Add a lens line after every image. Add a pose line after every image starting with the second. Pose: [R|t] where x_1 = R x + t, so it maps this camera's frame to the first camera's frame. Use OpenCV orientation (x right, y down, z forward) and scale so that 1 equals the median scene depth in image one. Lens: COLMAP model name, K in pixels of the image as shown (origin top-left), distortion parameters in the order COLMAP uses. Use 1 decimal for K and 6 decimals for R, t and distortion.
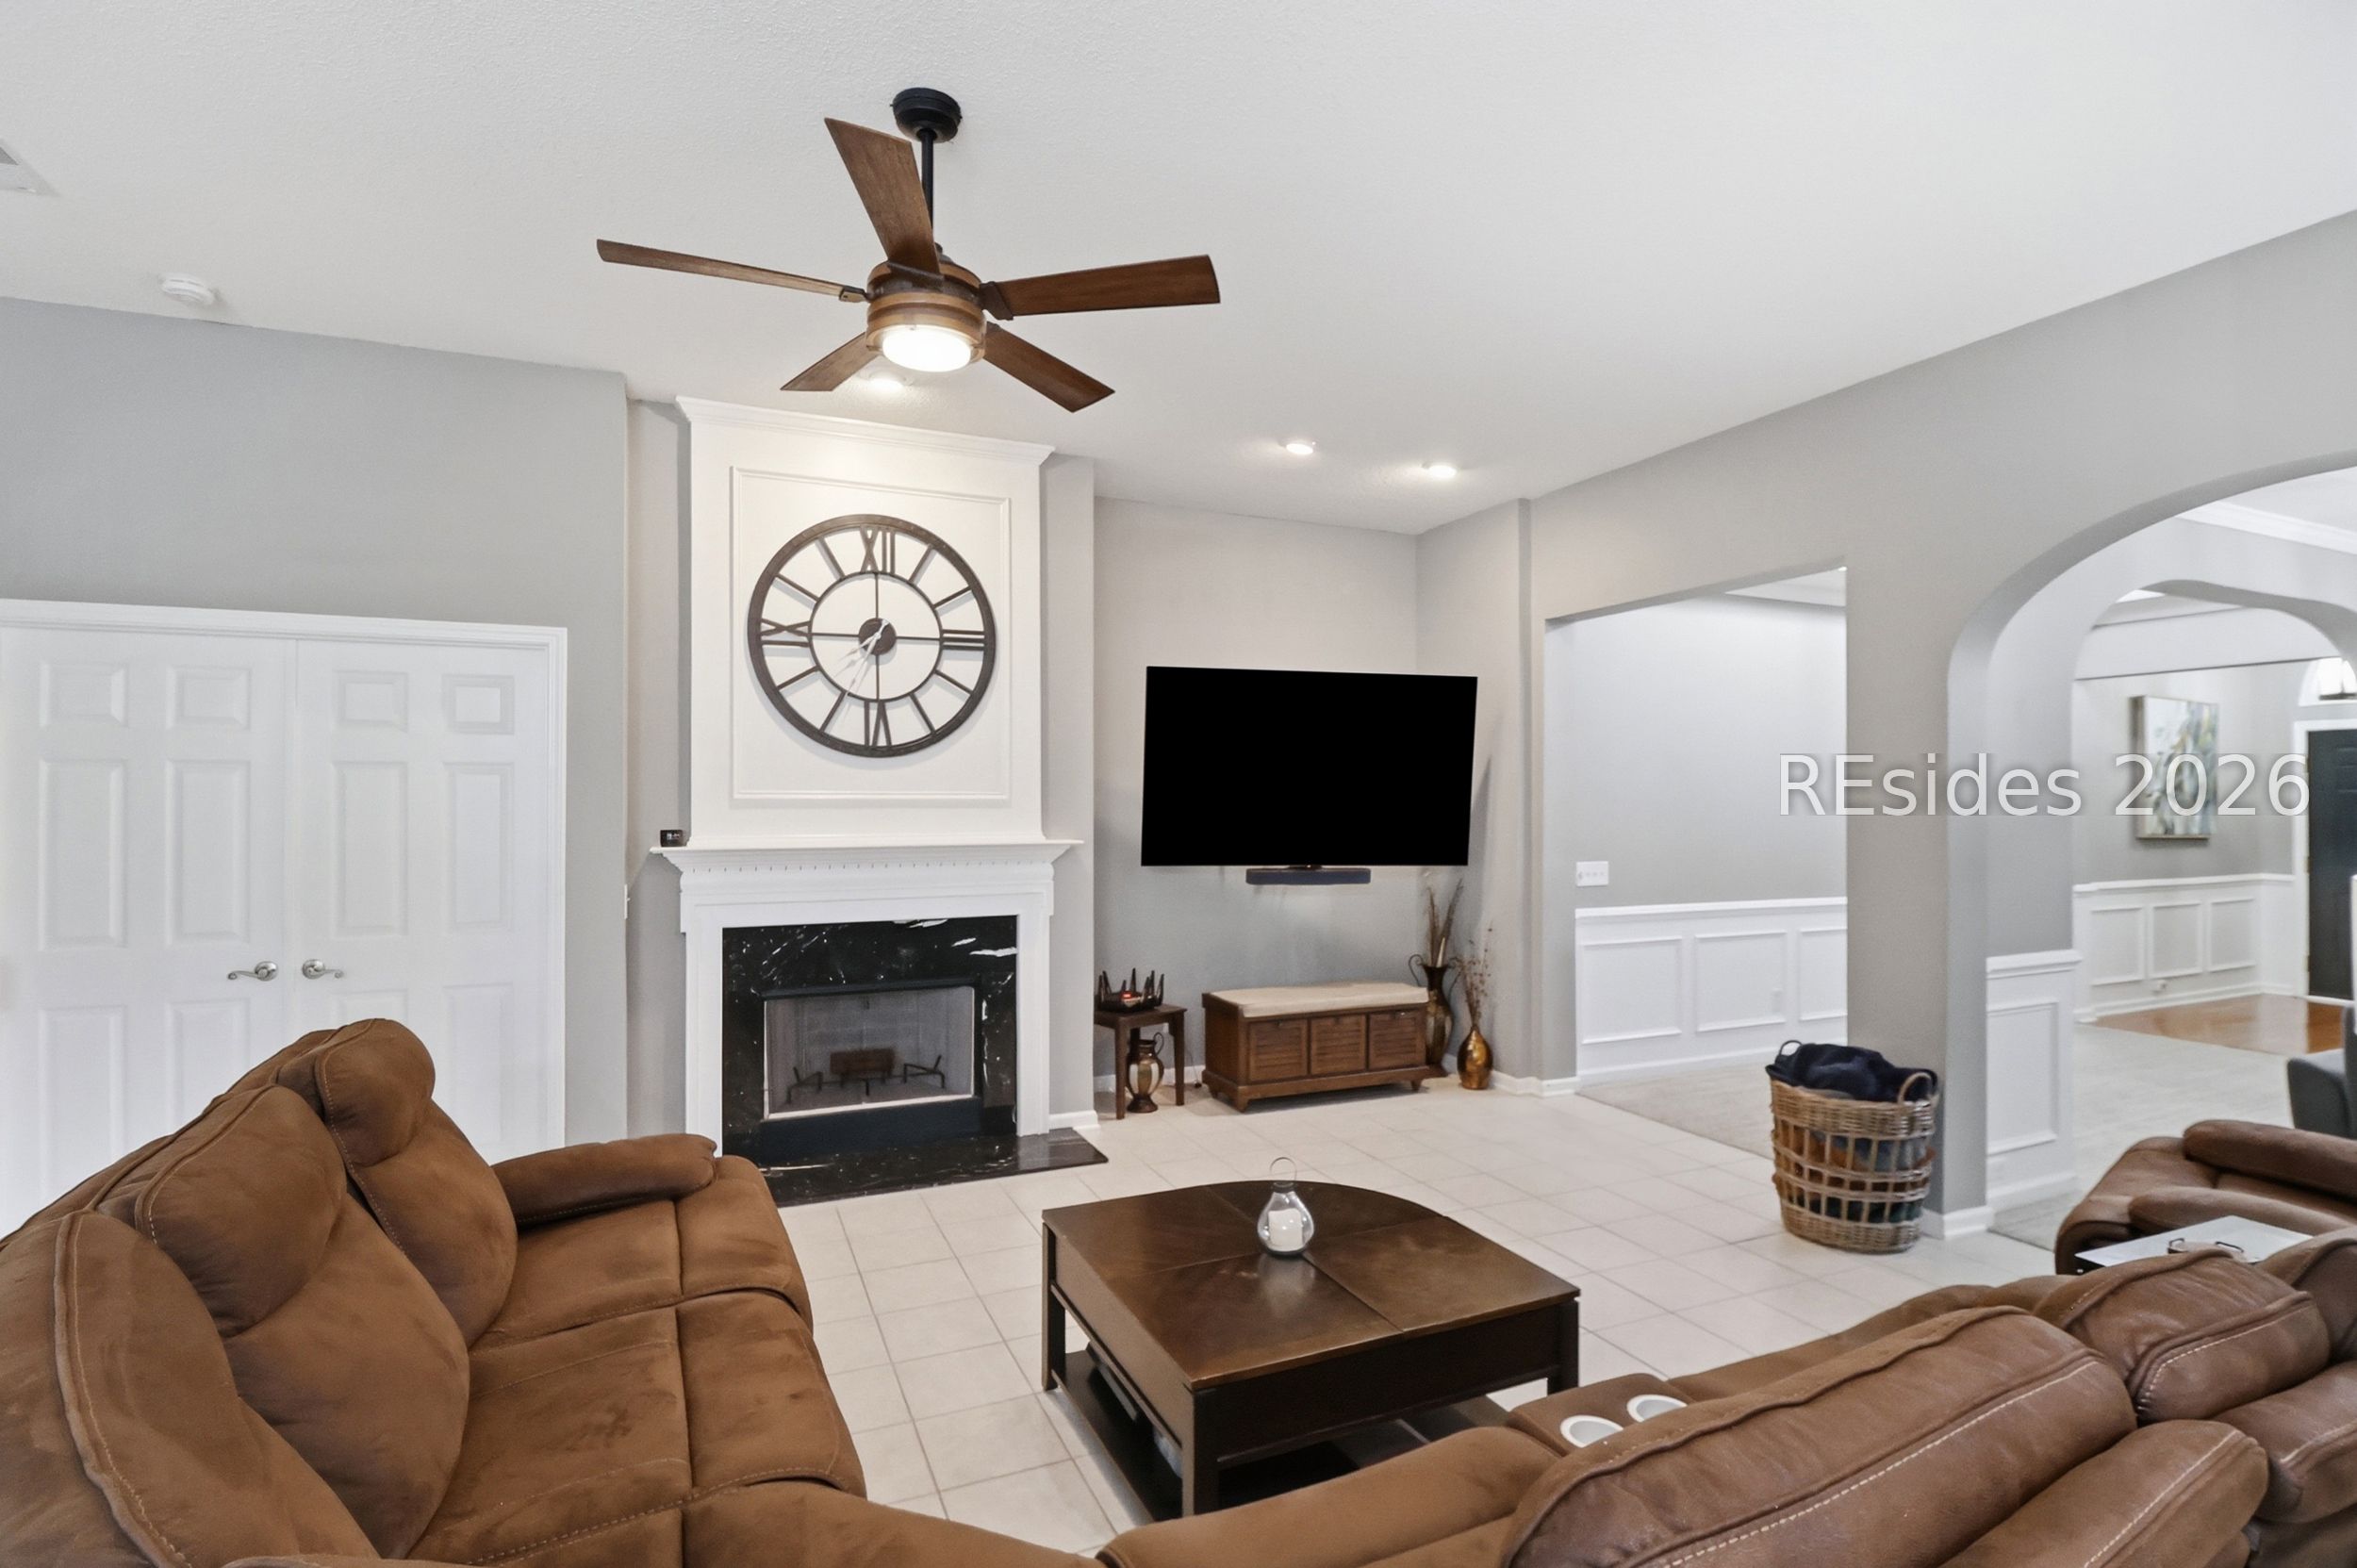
lens RADIAL K [[1124.7, 0, 1178.5], [0, 1124.7, 784.0], [0, 0, 1]] dist [0.009435, -0.017379]
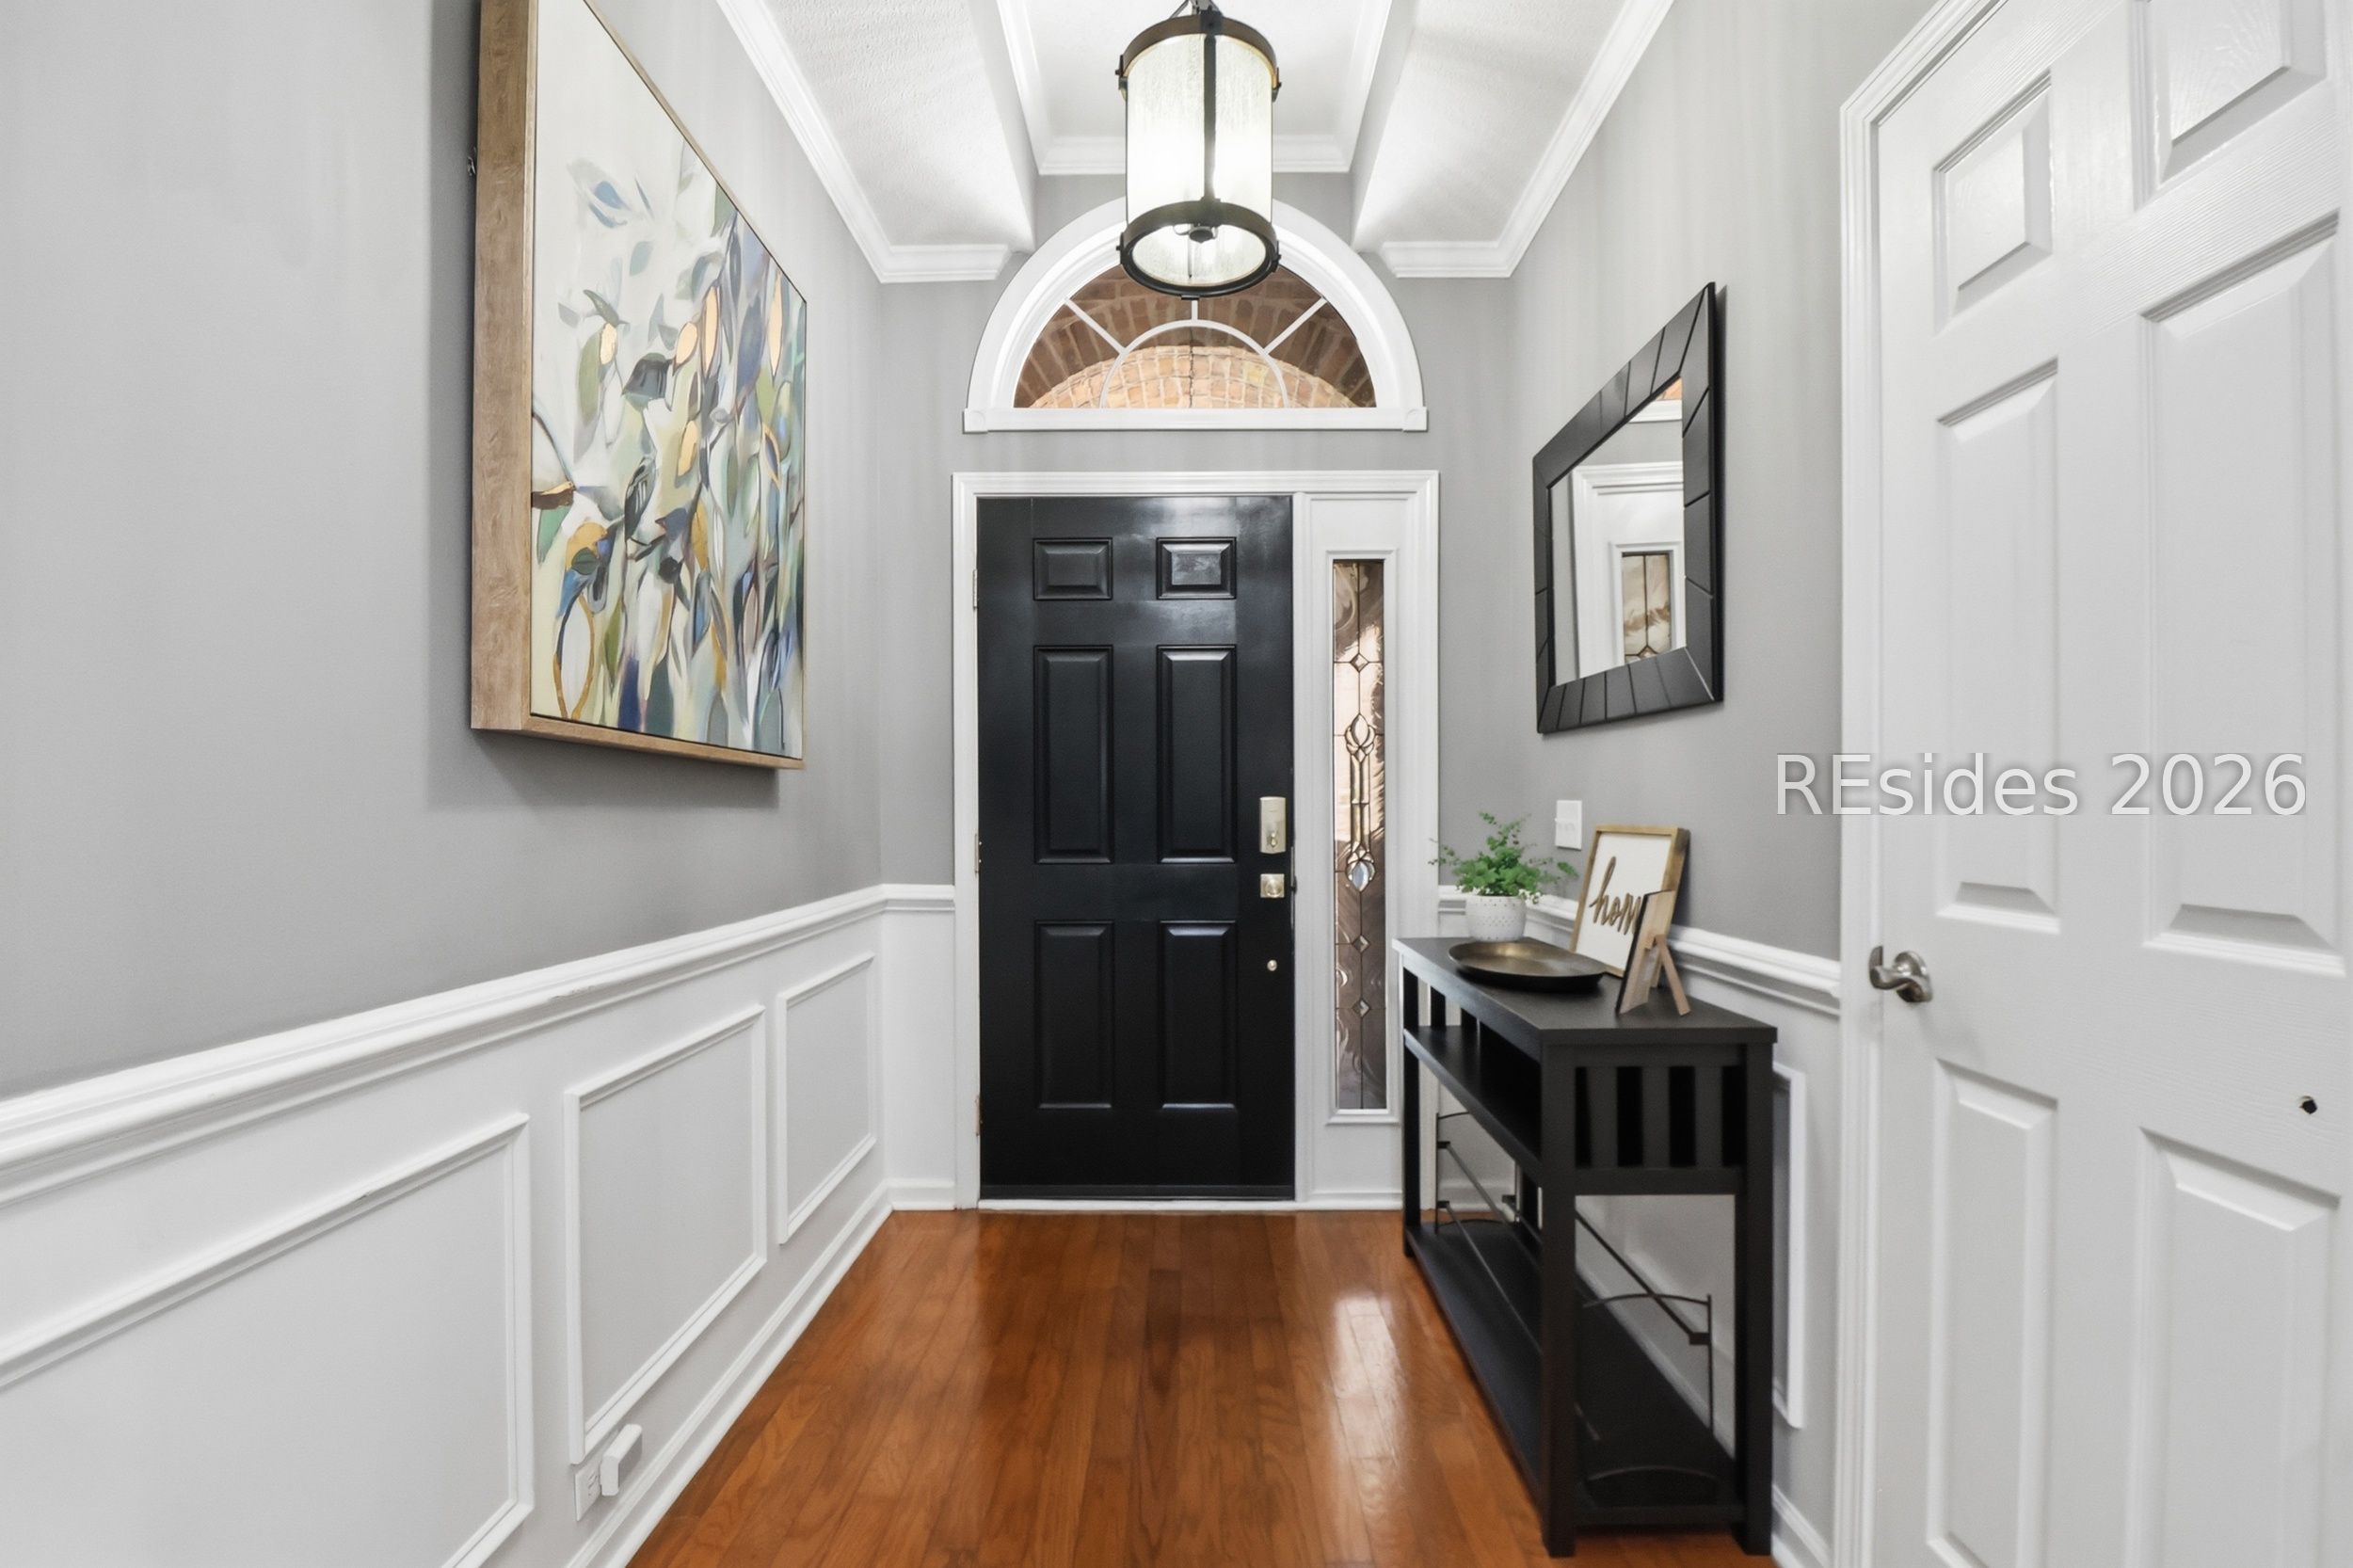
lens RADIAL K [[1107.0, 0, 1167.5], [0, 1107.0, 795.6], [0, 0, 1]] dist [0.012019, -0.000357]
pose [[0.420322, 0.003417, 0.907369, 1.211583], [-0.004537, 0.999988, -0.001664, 0.092243], [-0.907364, -0.003418, 0.420332, 1.356609]]
